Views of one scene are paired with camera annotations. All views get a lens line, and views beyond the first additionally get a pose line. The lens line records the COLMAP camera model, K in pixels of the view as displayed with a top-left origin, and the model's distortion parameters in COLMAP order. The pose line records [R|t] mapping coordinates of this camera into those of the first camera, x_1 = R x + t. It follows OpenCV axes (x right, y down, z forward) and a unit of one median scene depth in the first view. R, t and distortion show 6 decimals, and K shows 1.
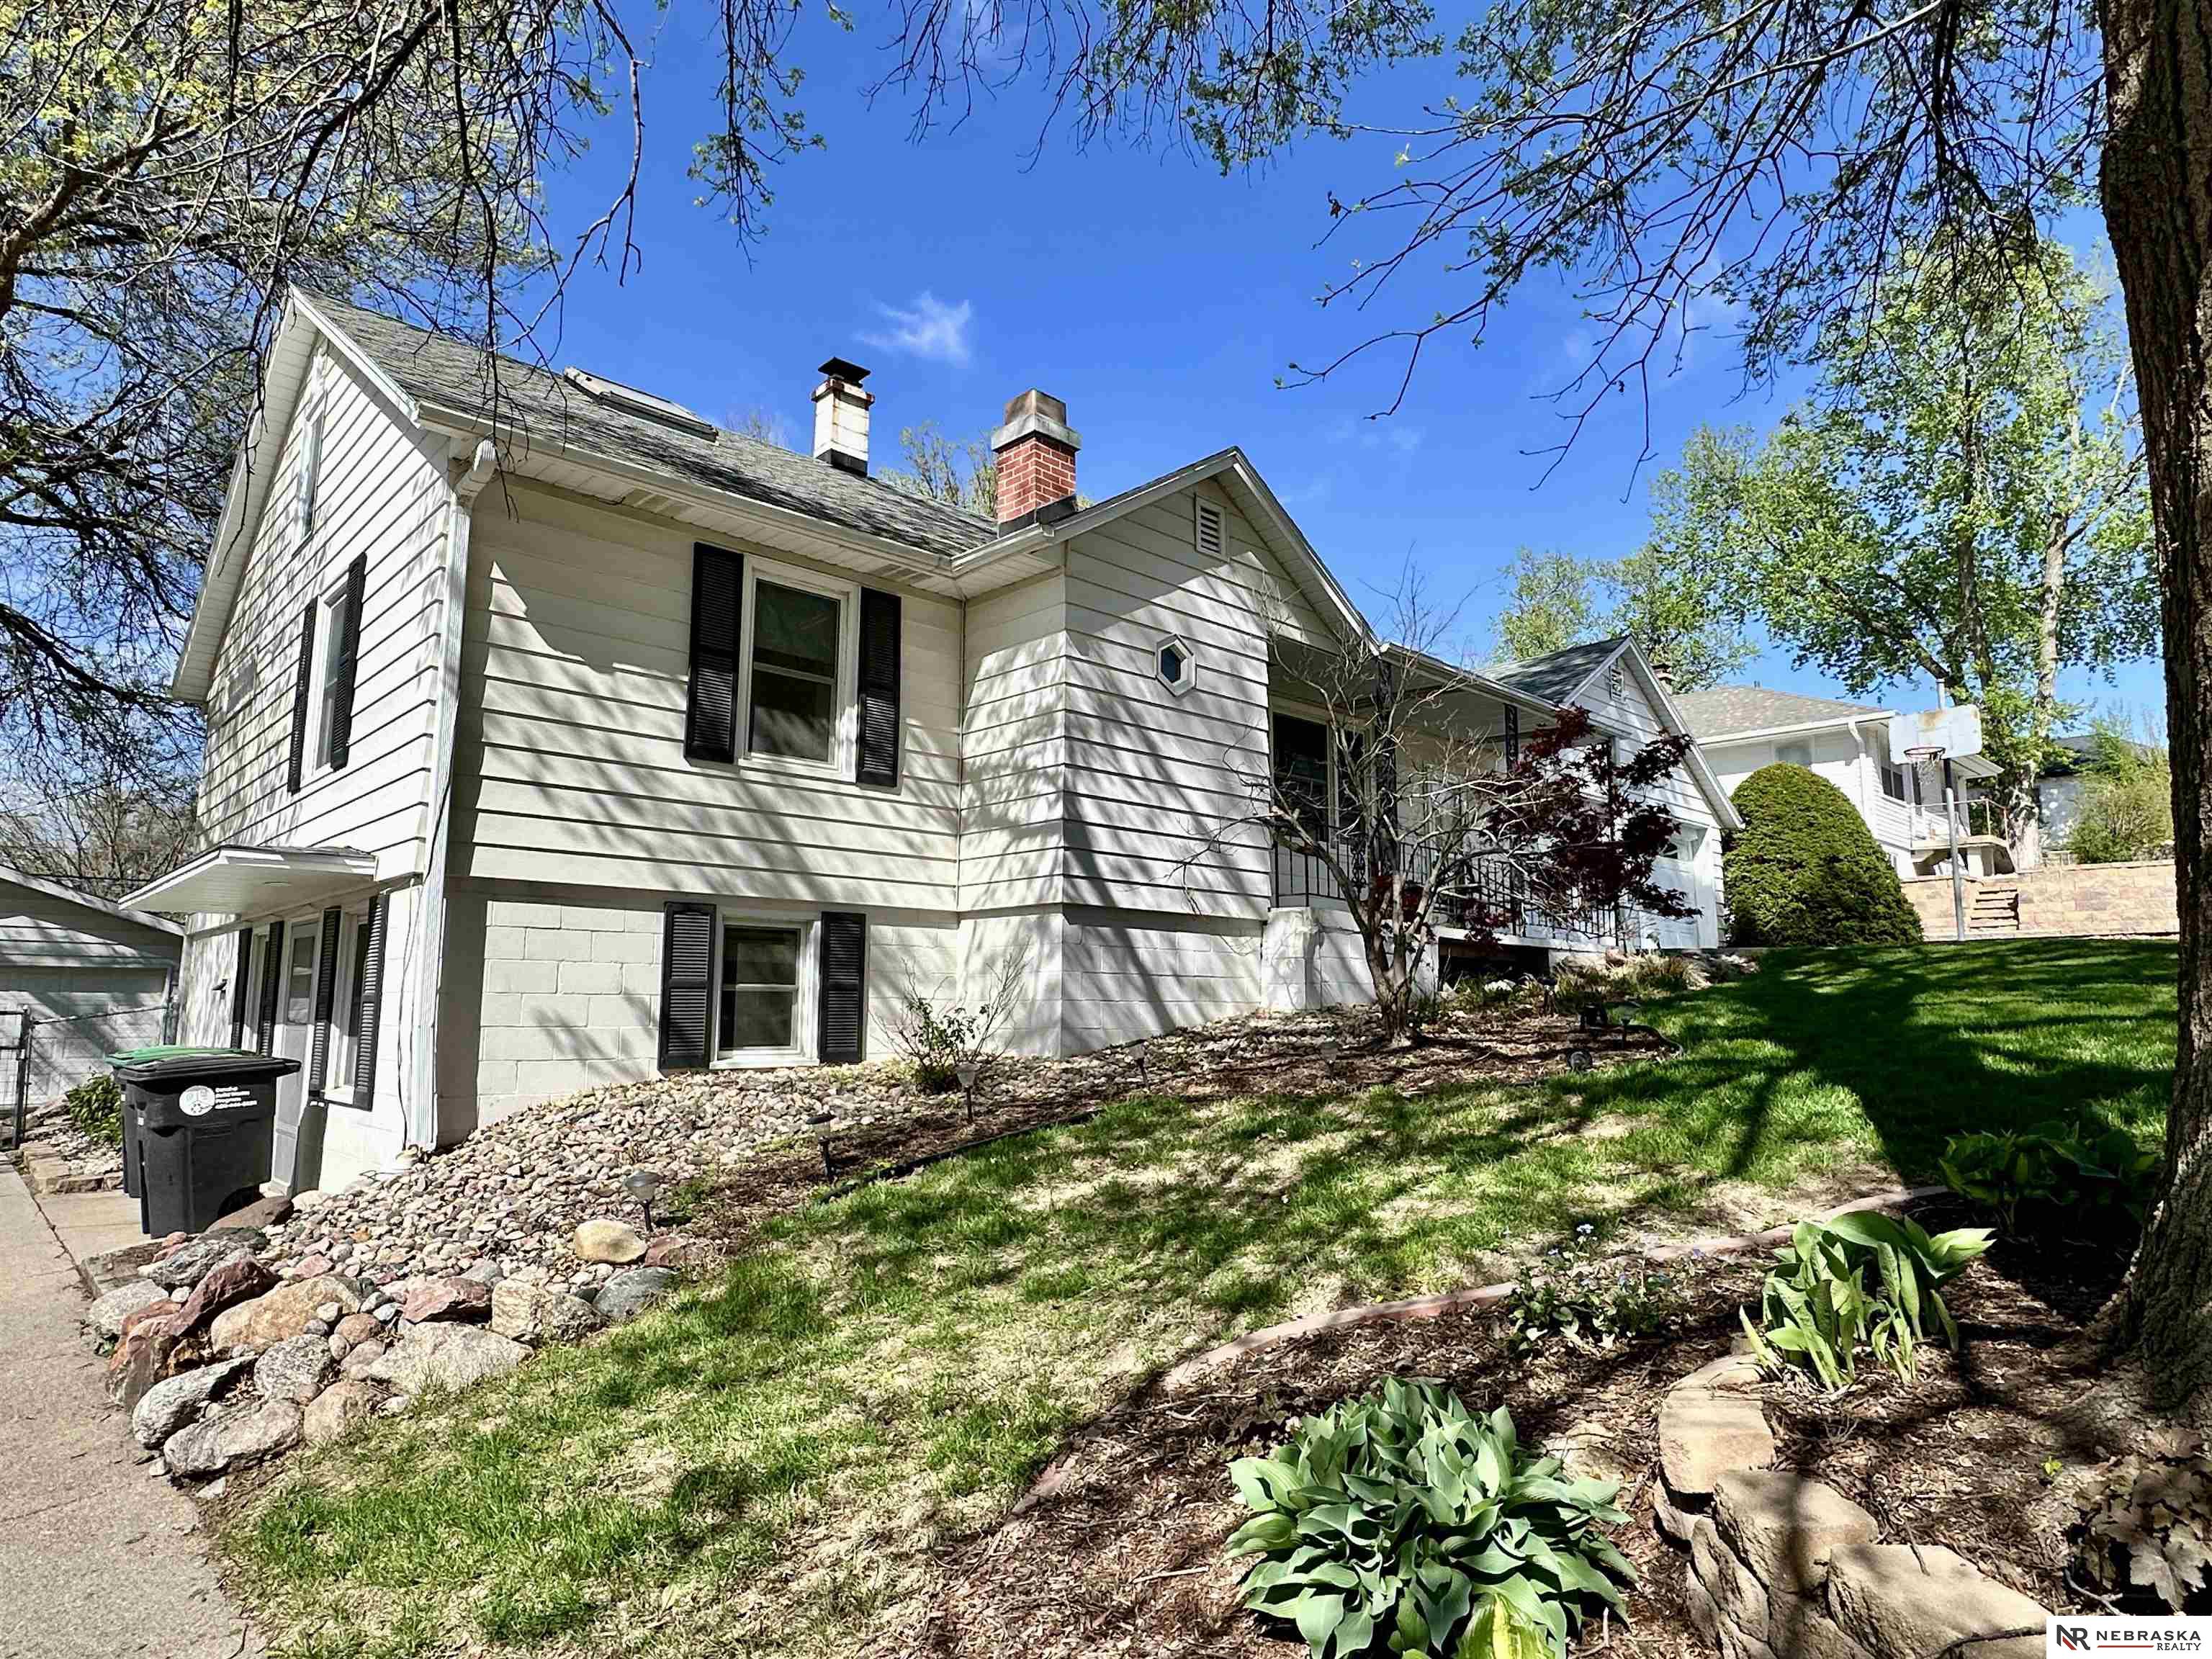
lens RADIAL K [[1268.4, 0, 1106.0], [0, 1268.4, 829.5], [0, 0, 1]] dist [-0.000749, -0.001694]
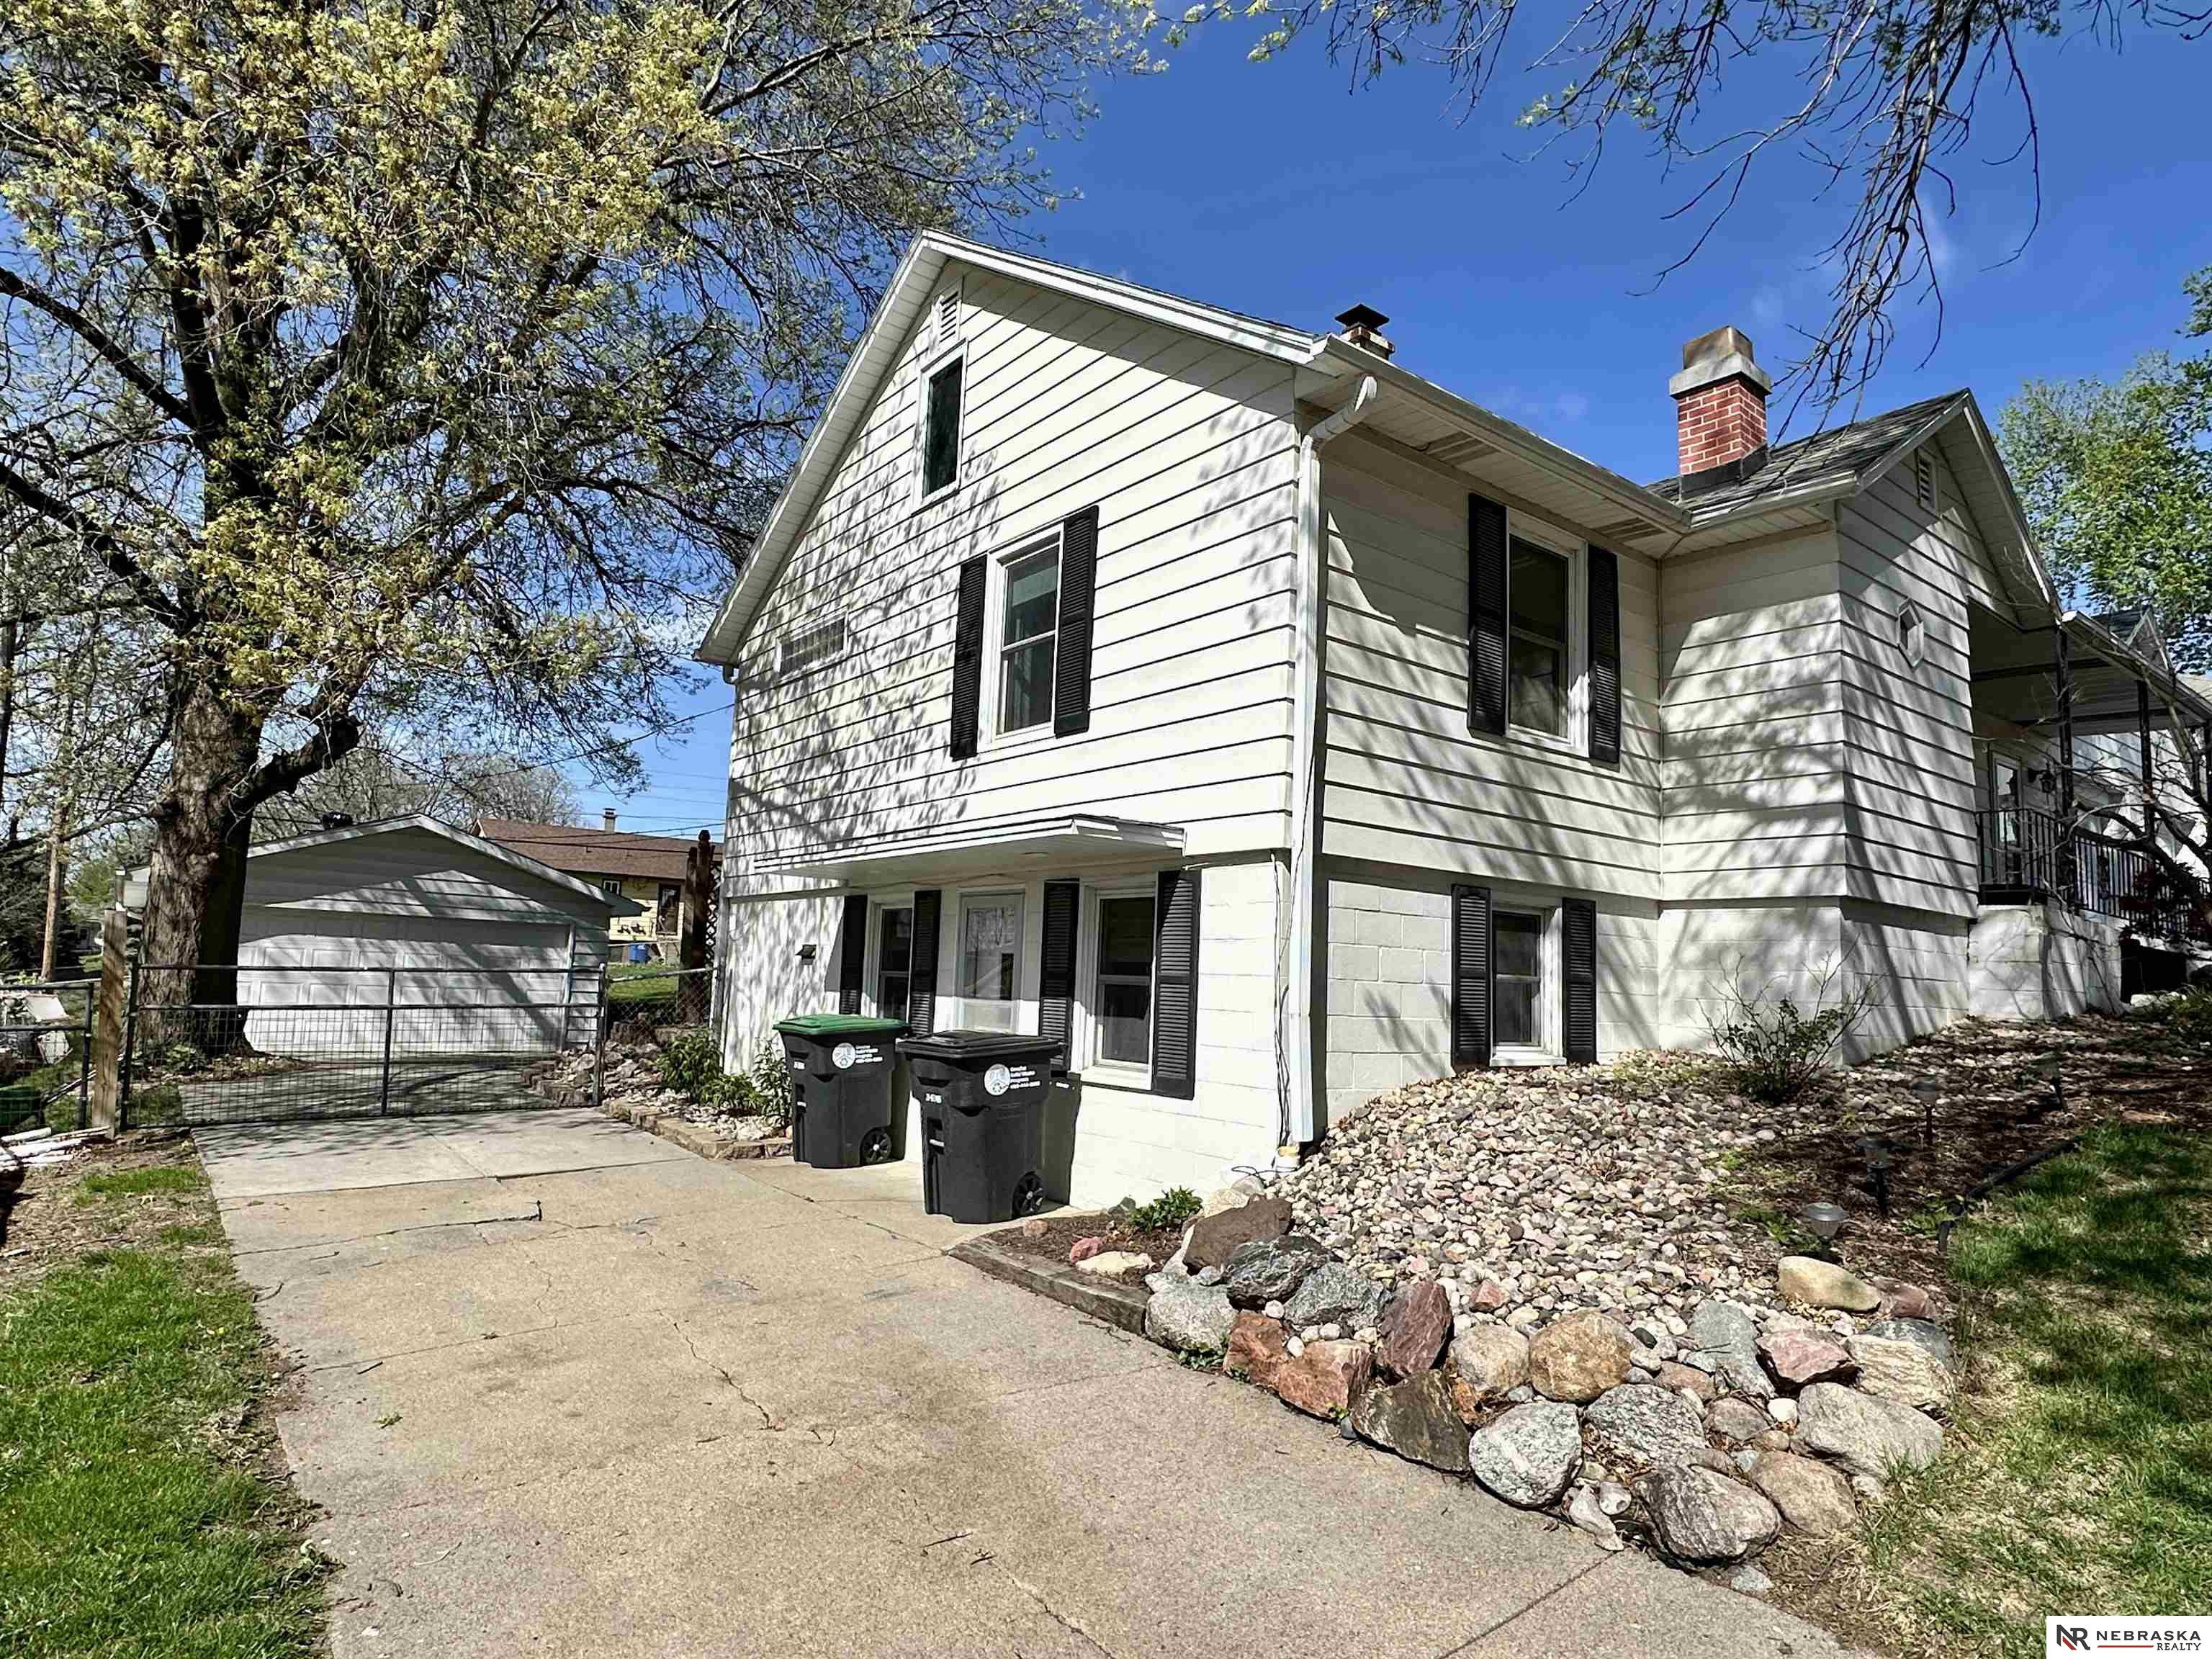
lens RADIAL K [[1273.6, 0, 1106.0], [0, 1273.6, 829.5], [0, 0, 1]] dist [-0.004282, -0.000593]
pose [[0.994619, 0.023236, -0.100960, -0.459696], [-0.021132, 0.999538, 0.021852, 0.002252], [0.101421, -0.019601, 0.994650, 0.048999]]
